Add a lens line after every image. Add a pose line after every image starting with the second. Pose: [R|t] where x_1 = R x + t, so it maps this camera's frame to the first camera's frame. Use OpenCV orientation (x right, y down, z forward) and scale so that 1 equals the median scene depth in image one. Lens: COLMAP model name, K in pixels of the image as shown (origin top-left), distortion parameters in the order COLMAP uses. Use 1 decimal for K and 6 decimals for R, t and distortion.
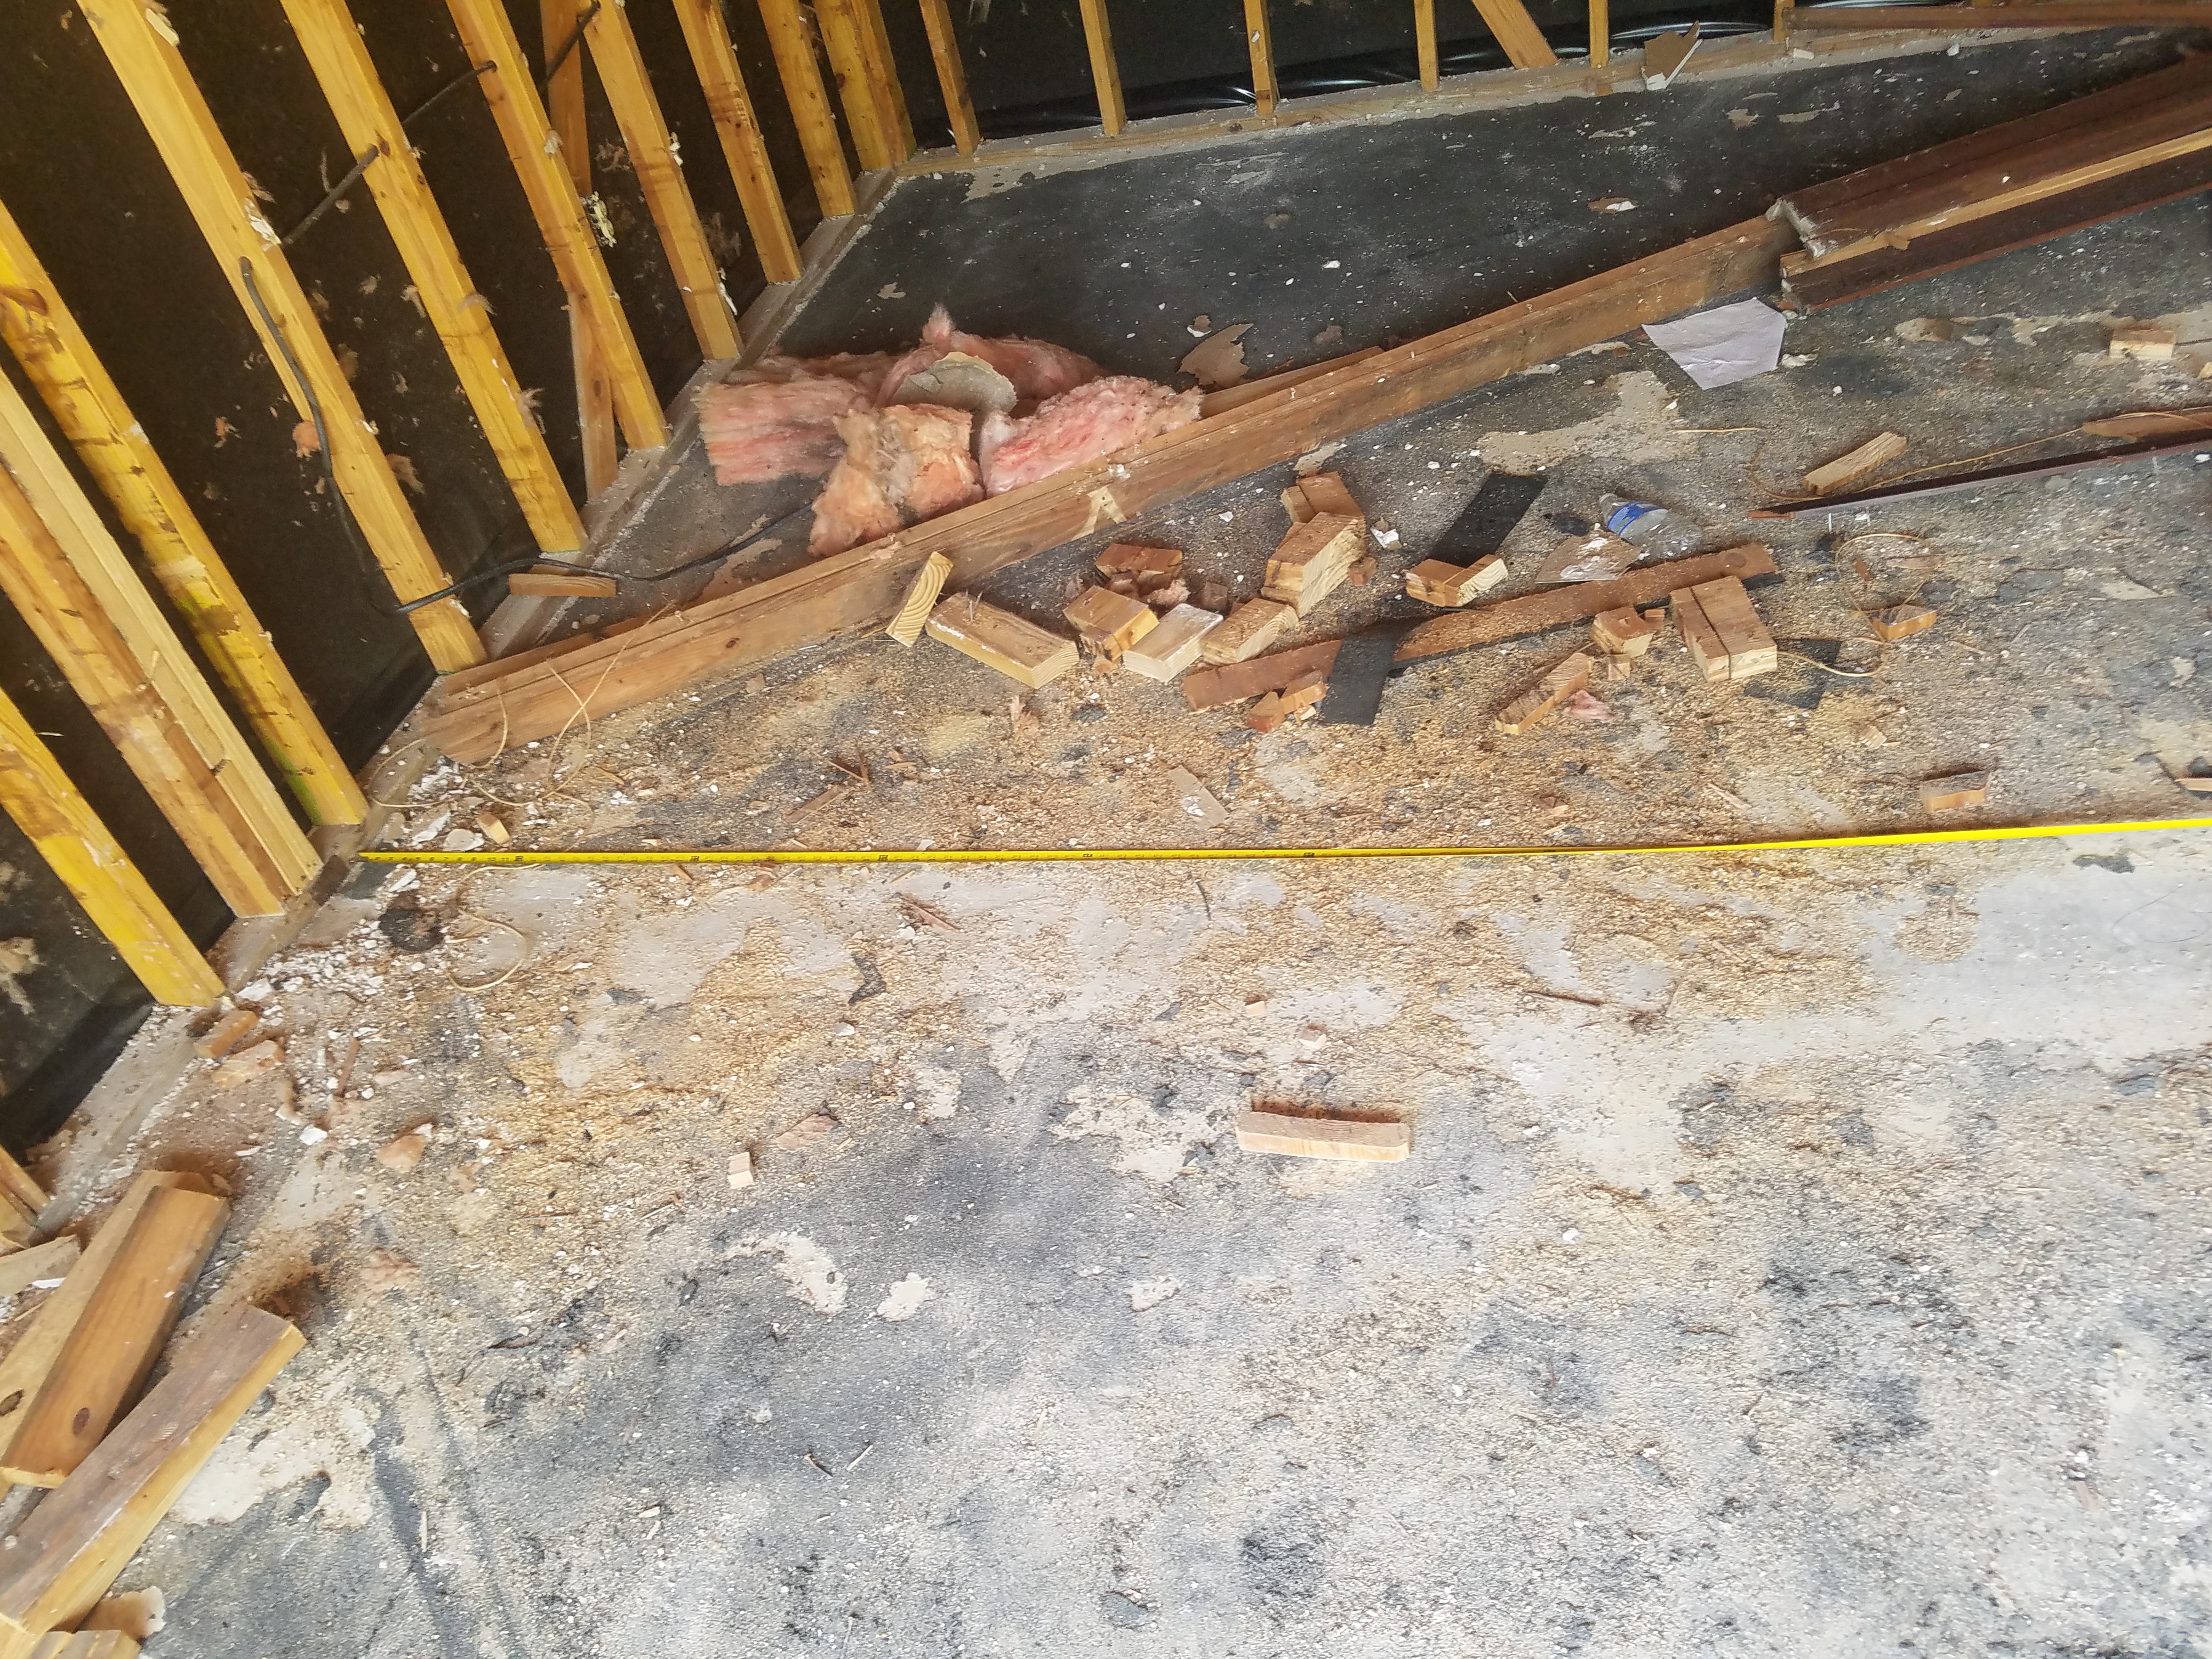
lens RADIAL K [[1743.2, 0, 1079.0], [0, 1743.2, 885.9], [0, 0, 1]] dist [0.003889, 0.004643]
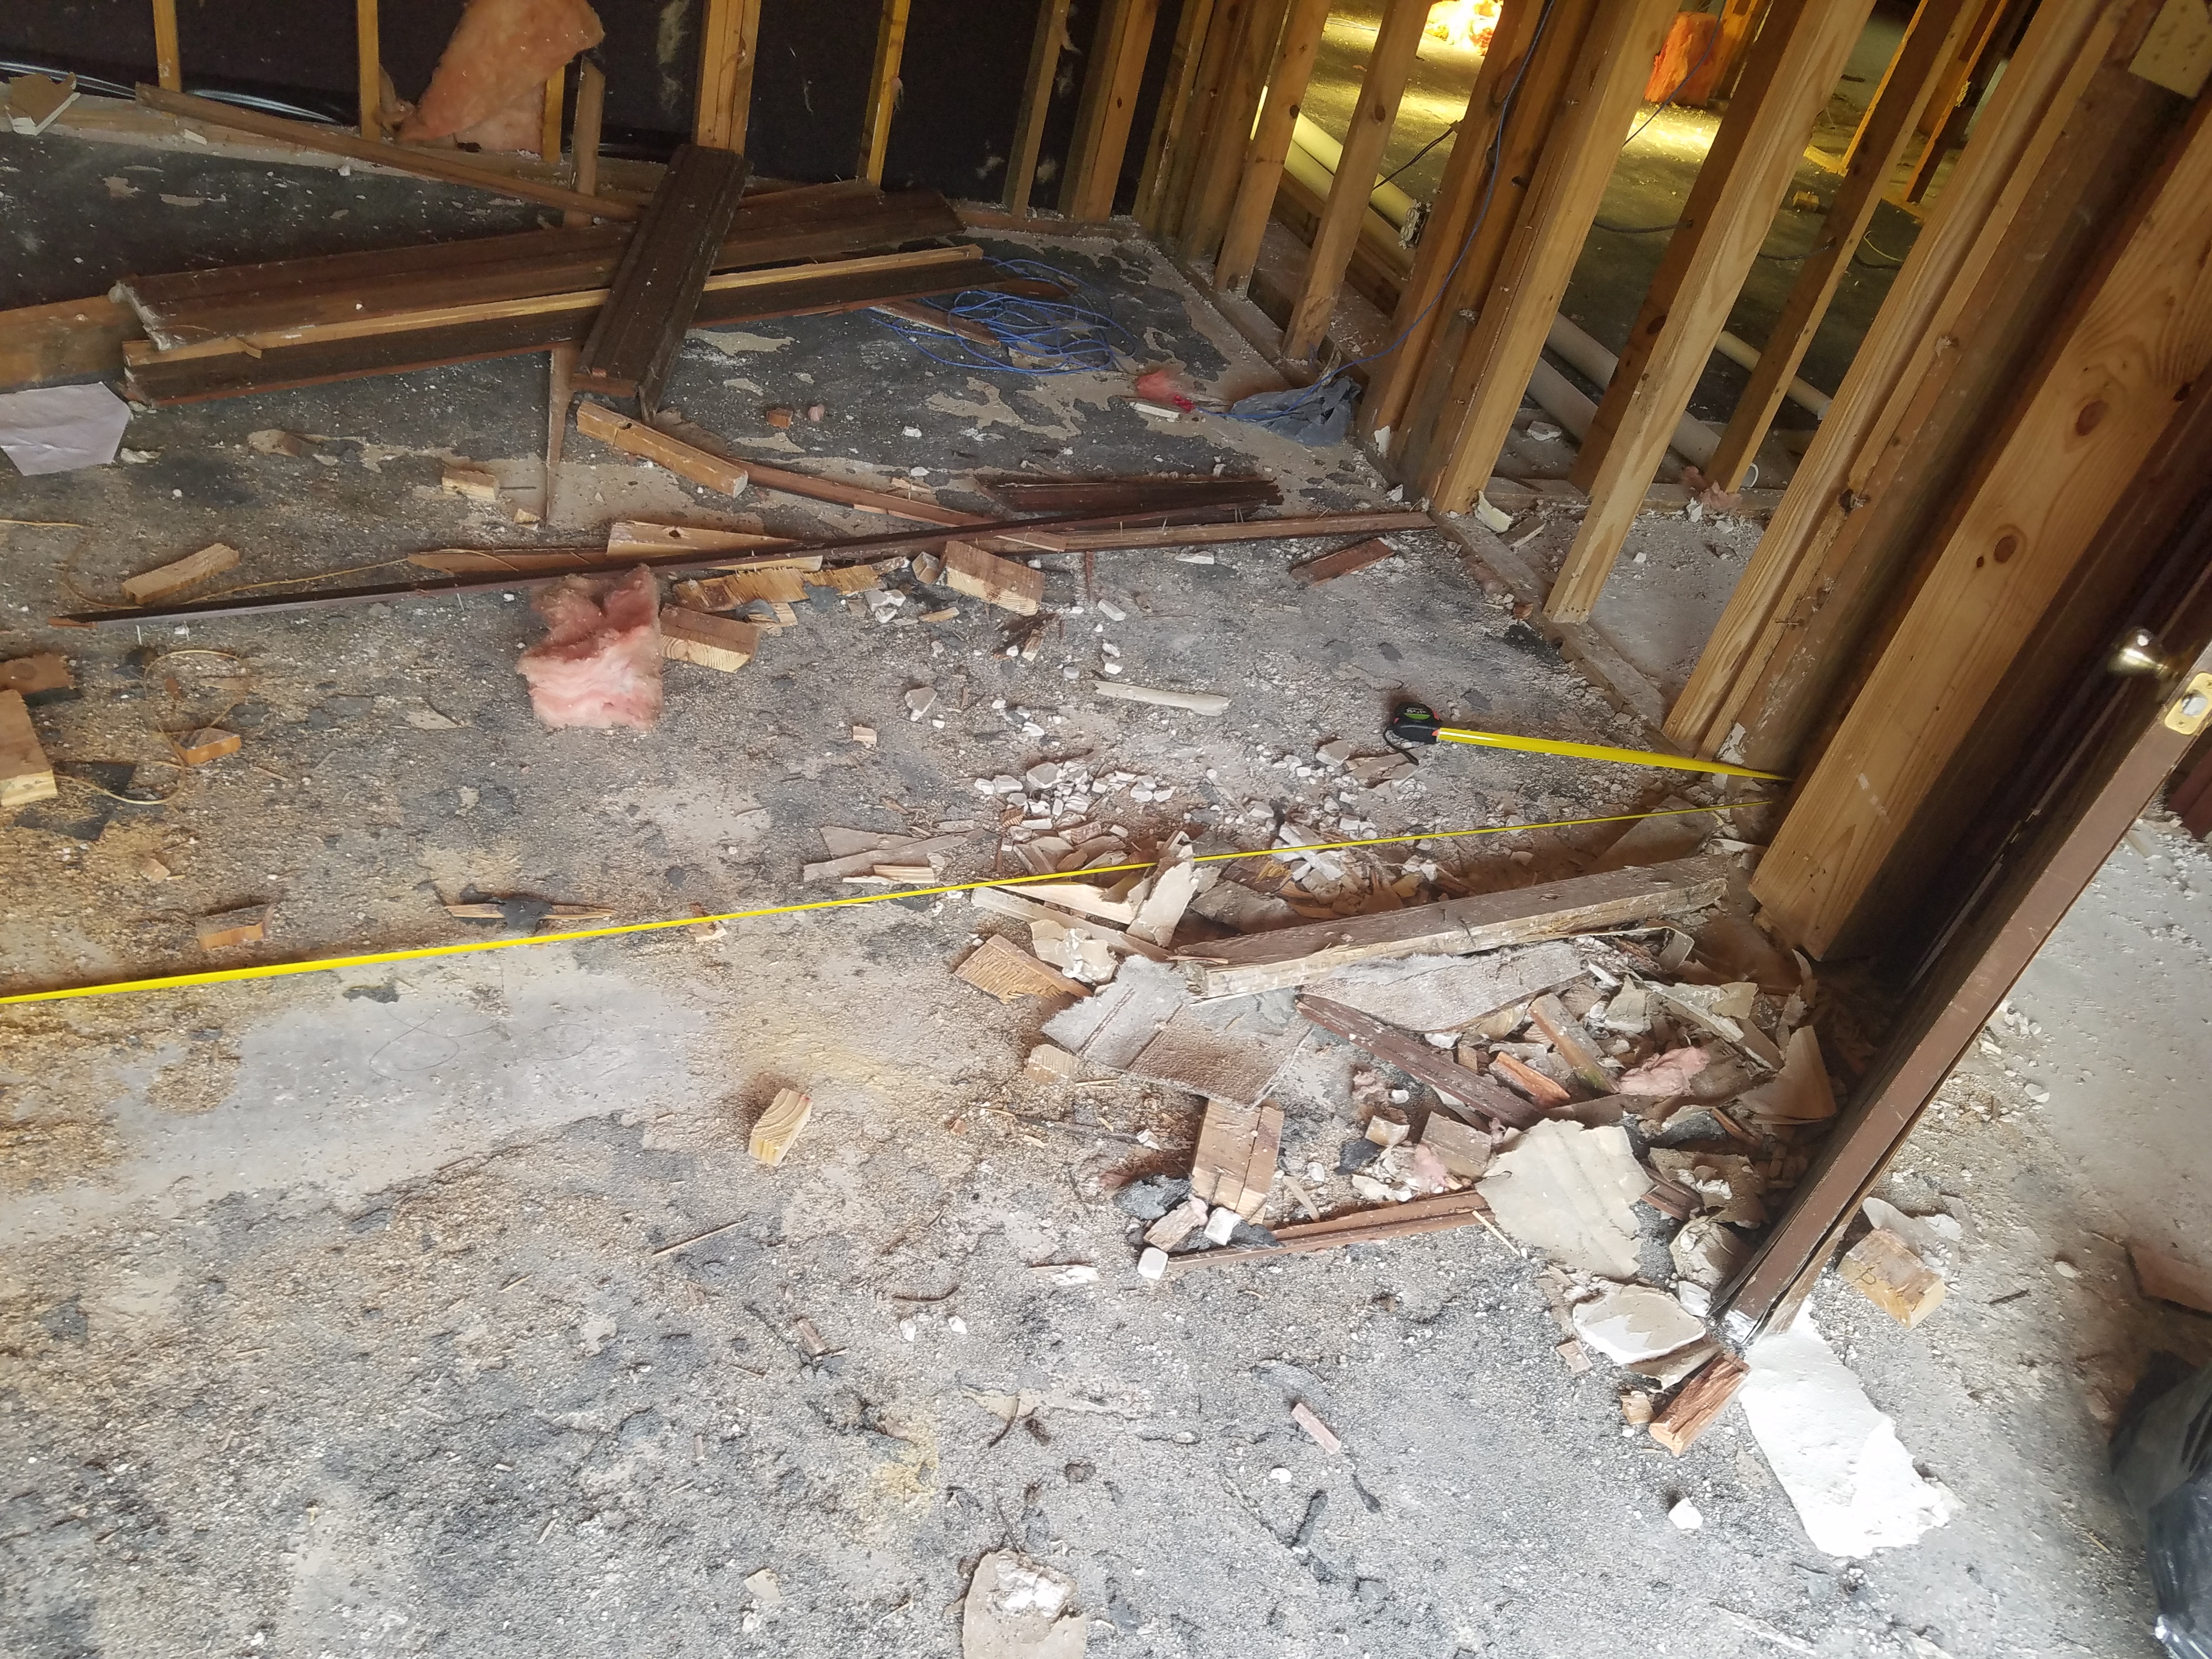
lens RADIAL K [[1743.2, 0, 1068.7], [0, 1743.2, 888.7], [0, 0, 1]] dist [0.003889, 0.004643]
pose [[0.734580, -0.040336, 0.677322, 0.159440], [0.066623, 0.997696, -0.012841, -0.027428], [-0.675243, 0.054558, 0.735575, -0.022983]]
